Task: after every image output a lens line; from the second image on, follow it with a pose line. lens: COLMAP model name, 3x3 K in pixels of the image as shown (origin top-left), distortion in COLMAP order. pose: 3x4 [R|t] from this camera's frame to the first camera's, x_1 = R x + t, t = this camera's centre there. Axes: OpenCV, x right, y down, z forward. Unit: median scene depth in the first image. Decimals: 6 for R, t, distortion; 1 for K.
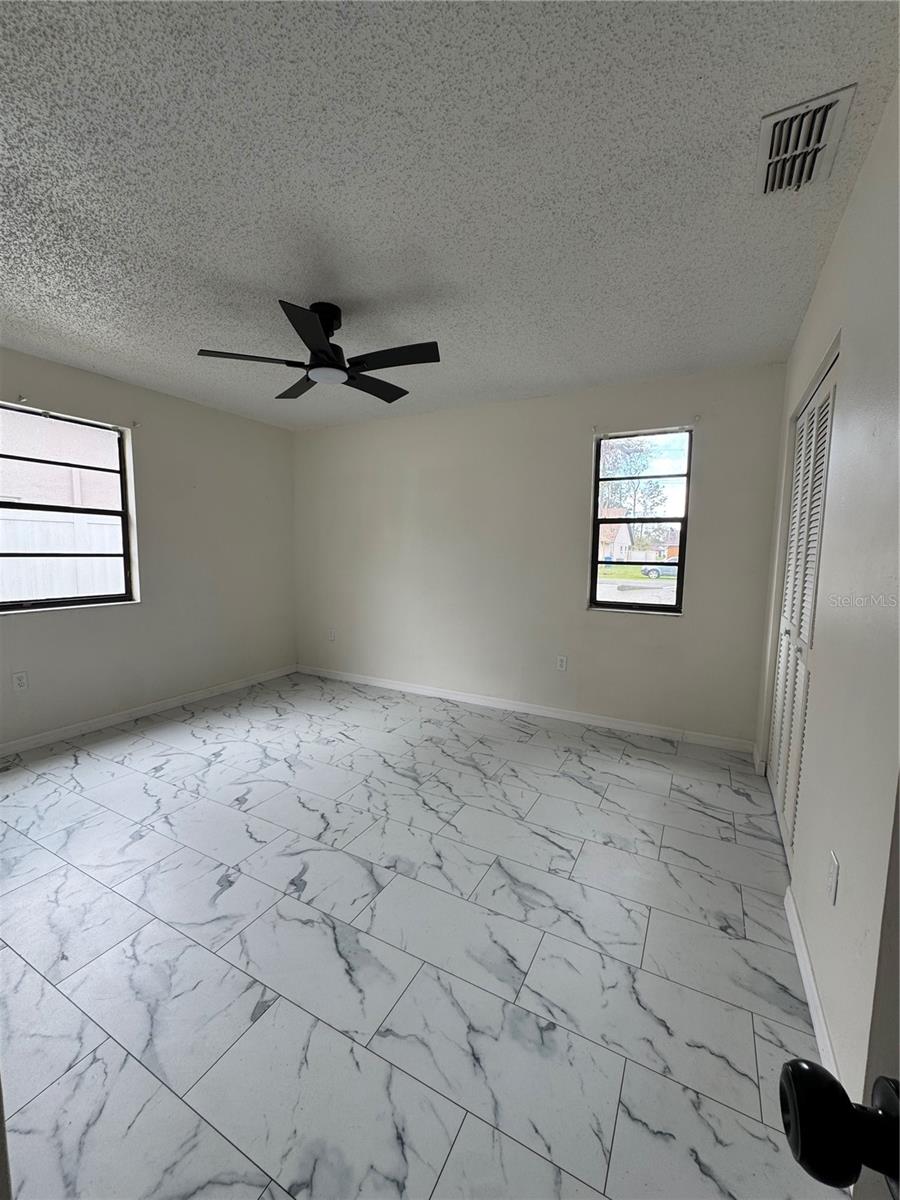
lens RADIAL K [[482.5, 0, 448.2], [0, 482.5, 601.0], [0, 0, 1]] dist [-0.003809, -0.000262]
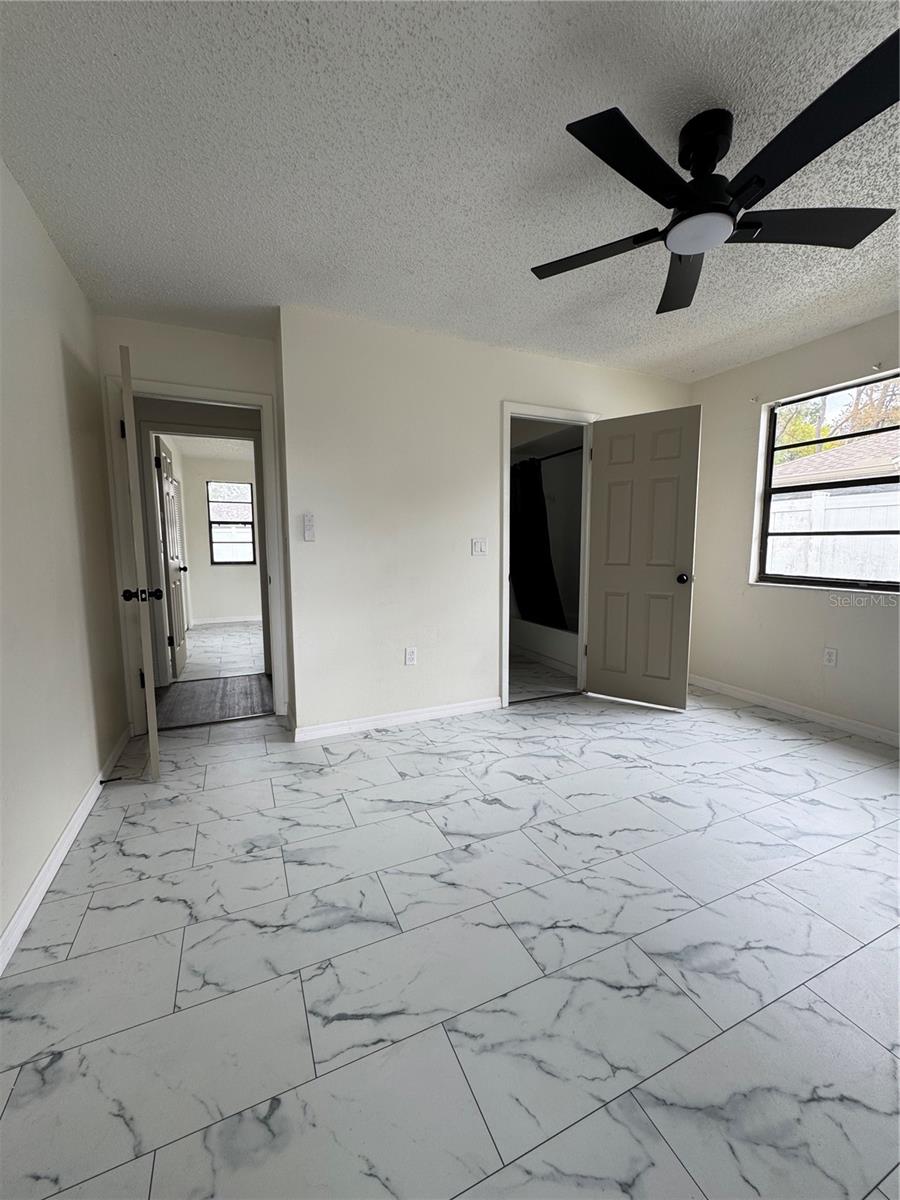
lens RADIAL K [[482.5, 0, 451.9], [0, 482.5, 599.4], [0, 0, 1]] dist [-0.003809, -0.000262]
pose [[-0.612131, 0.077145, -0.786984, 0.592031], [-0.086299, 0.982768, 0.163462, -0.076110], [0.786033, 0.167976, -0.594926, 1.429547]]
